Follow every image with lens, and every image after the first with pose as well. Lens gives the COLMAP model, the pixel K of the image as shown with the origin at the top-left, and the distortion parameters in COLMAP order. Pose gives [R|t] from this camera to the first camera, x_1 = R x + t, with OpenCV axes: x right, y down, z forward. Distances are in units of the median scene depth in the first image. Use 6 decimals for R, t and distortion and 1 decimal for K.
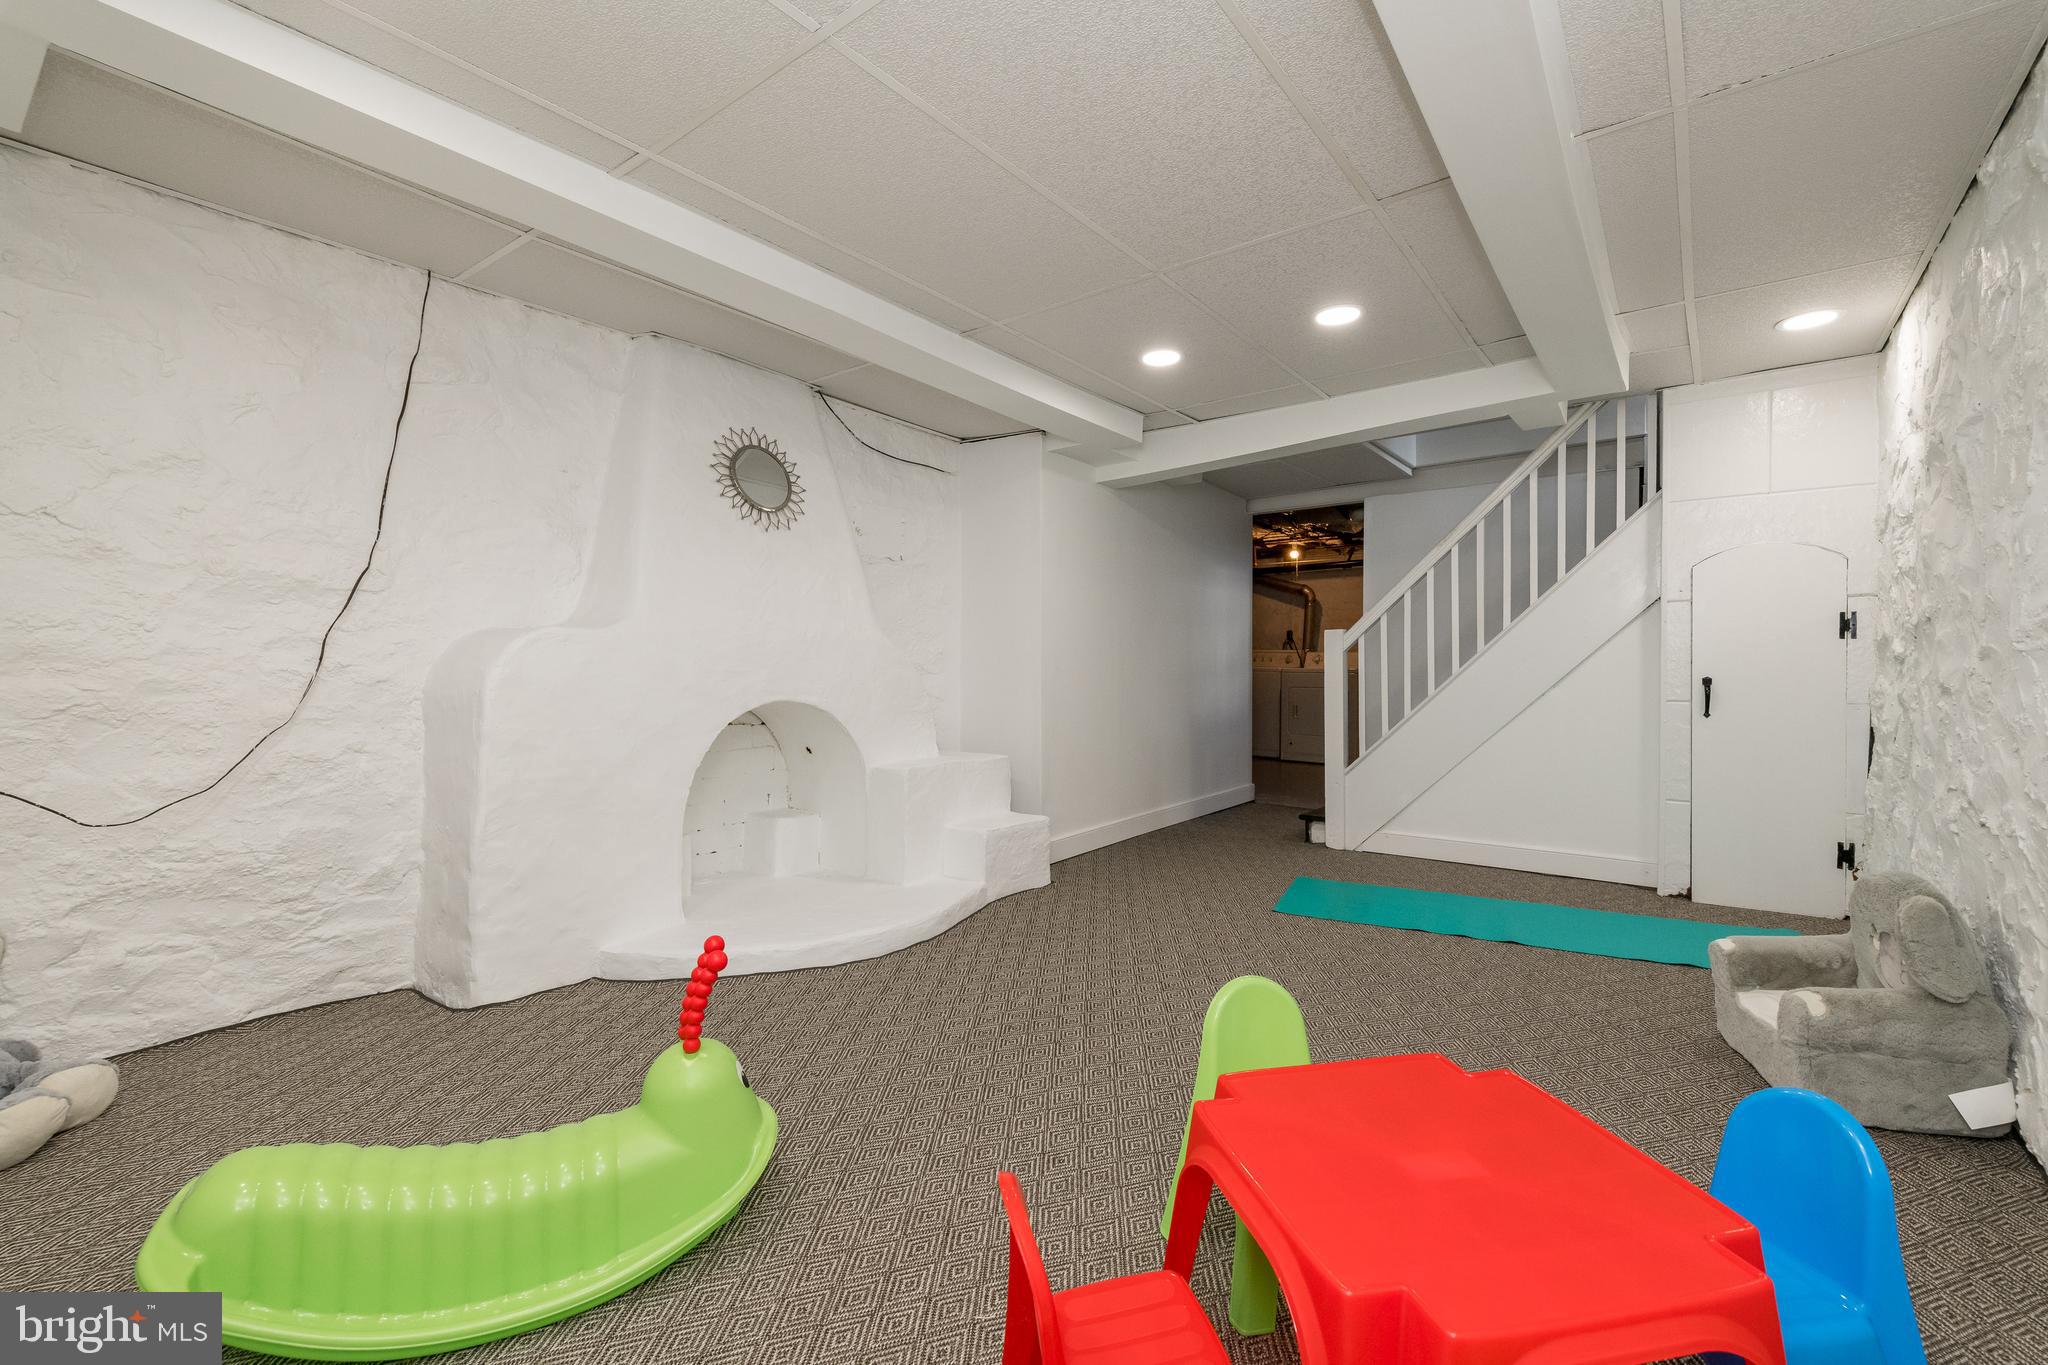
lens RADIAL K [[882.4, 0, 1014.2], [0, 882.4, 674.6], [0, 0, 1]] dist [0.002191, 0.000353]
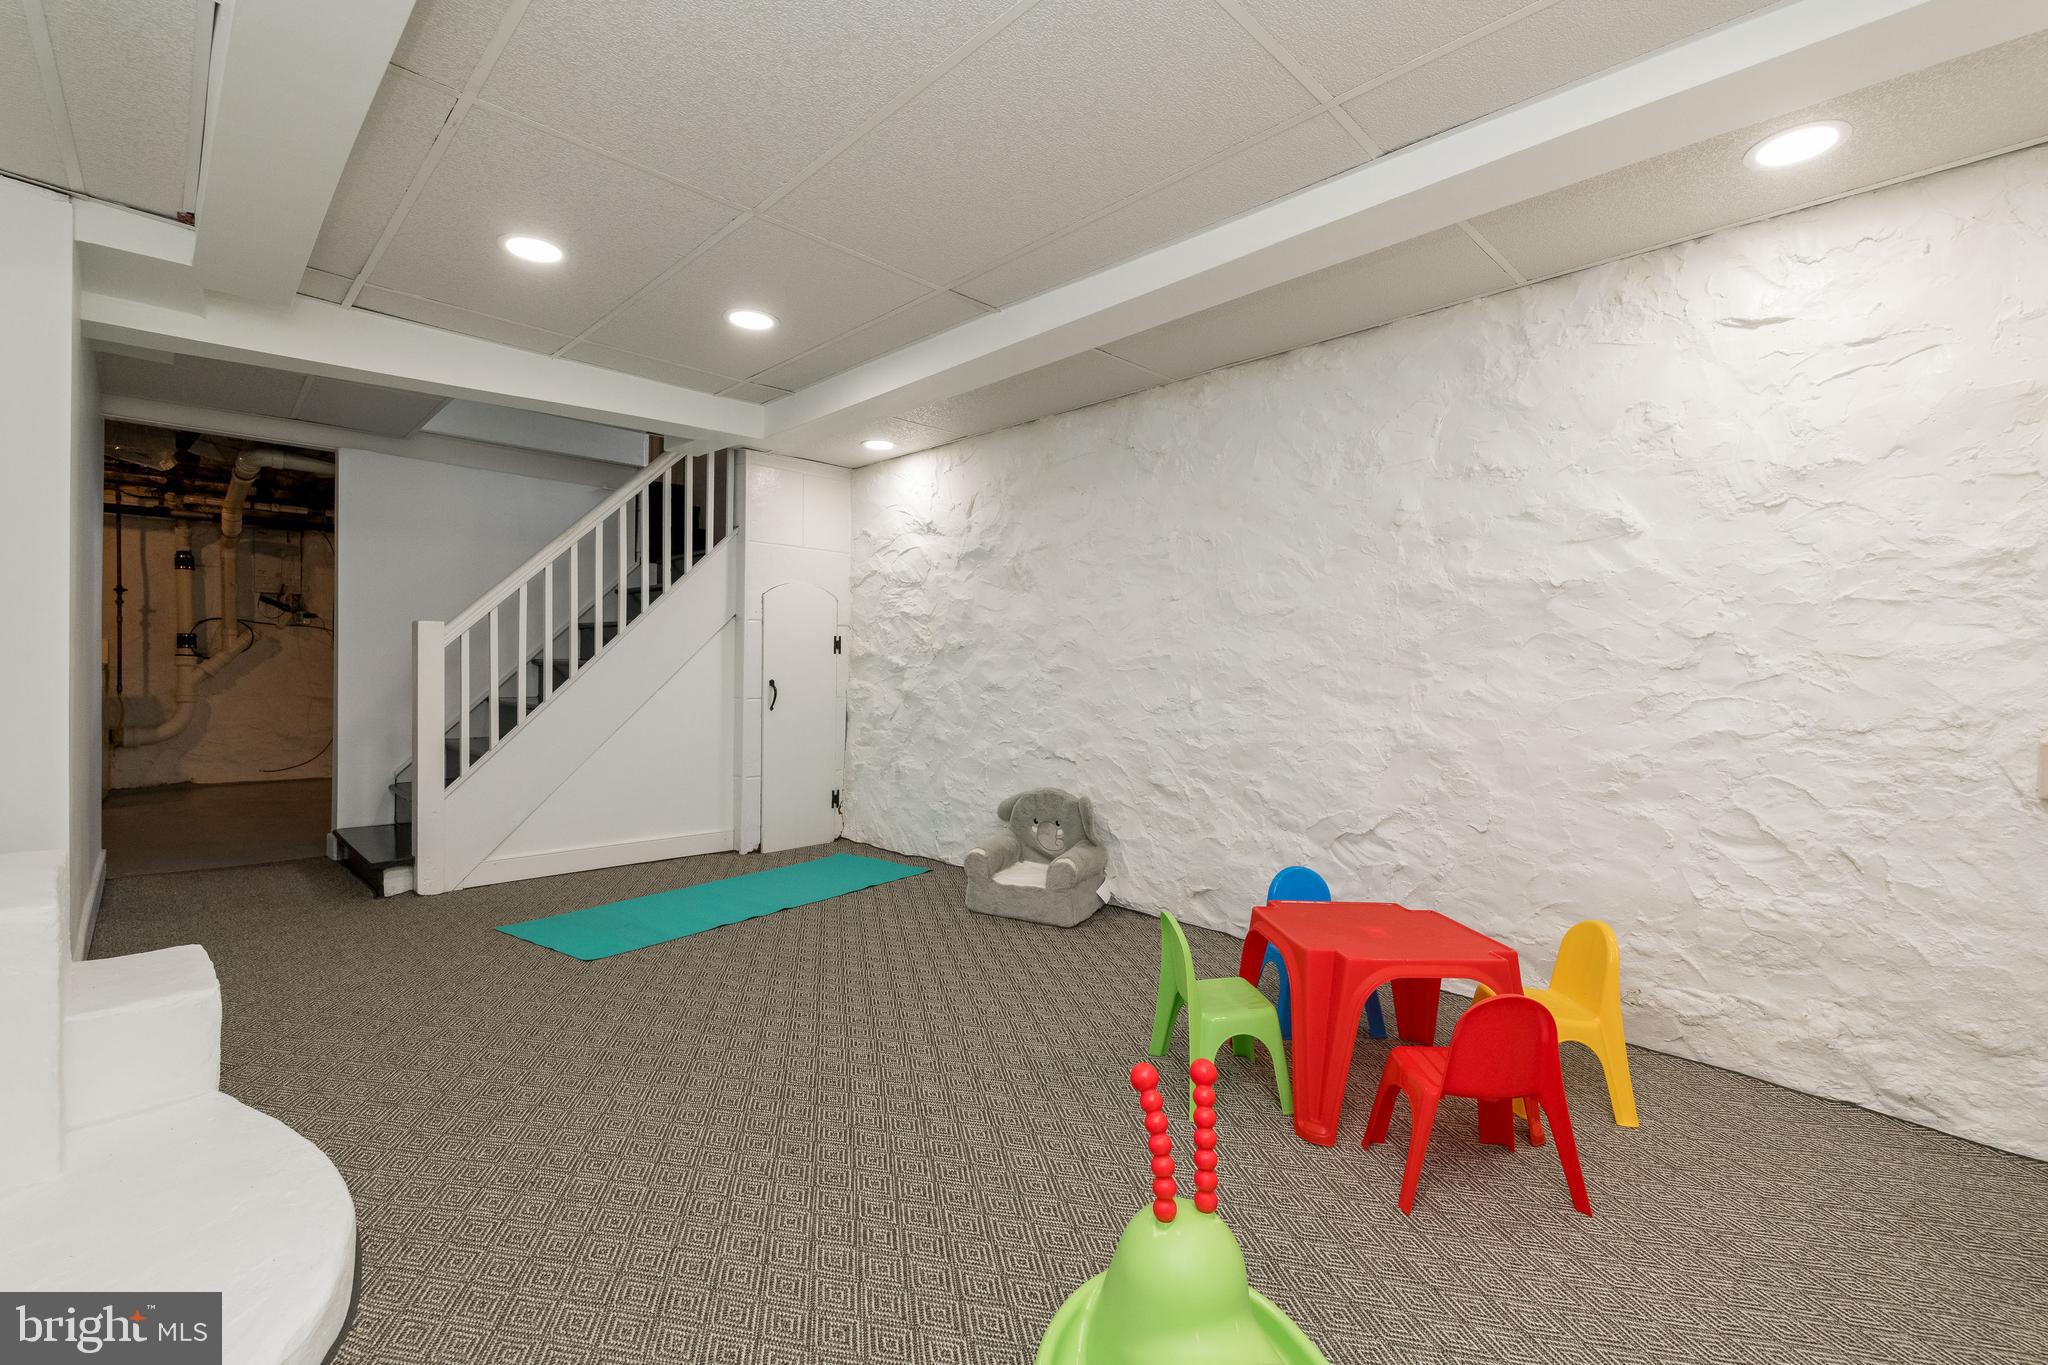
lens RADIAL K [[882.4, 0, 1014.2], [0, 882.4, 674.6], [0, 0, 1]] dist [0.002191, 0.000353]
pose [[0.135784, -0.000060, 0.990738, -0.439245], [-0.001304, 0.999999, 0.000239, -0.005160], [-0.990738, -0.001324, 0.135784, 0.439246]]
